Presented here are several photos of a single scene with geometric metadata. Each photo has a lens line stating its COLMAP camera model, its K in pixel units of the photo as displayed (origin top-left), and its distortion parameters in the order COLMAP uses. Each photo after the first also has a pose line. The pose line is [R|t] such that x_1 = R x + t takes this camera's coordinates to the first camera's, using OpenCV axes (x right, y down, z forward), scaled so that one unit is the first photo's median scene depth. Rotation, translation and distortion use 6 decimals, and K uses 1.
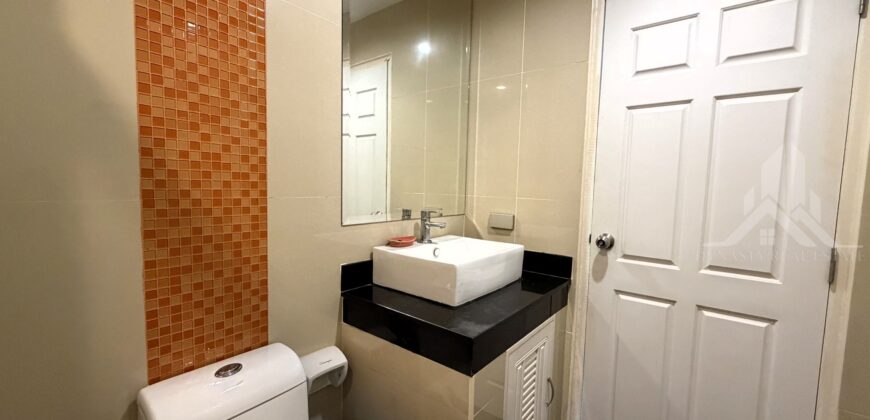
lens RADIAL K [[347.2, 0, 433.1], [0, 347.2, 210.8], [0, 0, 1]] dist [0.000485, 0.000337]
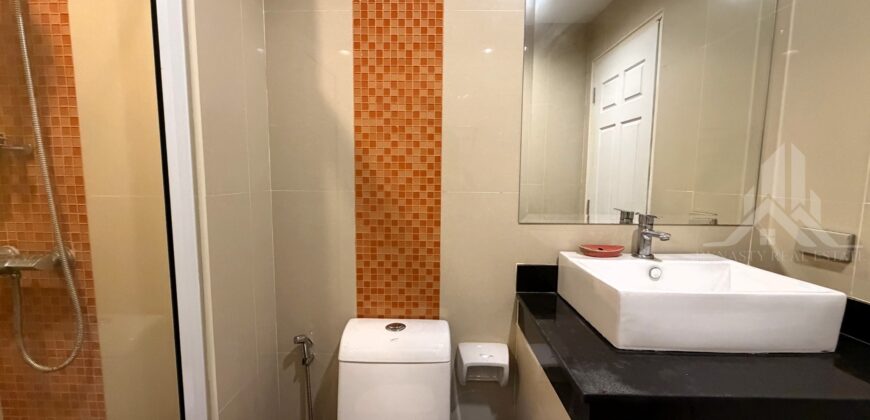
lens RADIAL K [[347.2, 0, 432.1], [0, 347.2, 210.9], [0, 0, 1]] dist [0.000485, 0.000337]
pose [[0.621775, 0.062648, -0.780686, 0.408976], [-0.053196, 0.997872, 0.037709, -0.017088], [0.781387, 0.018083, 0.623785, 0.272022]]
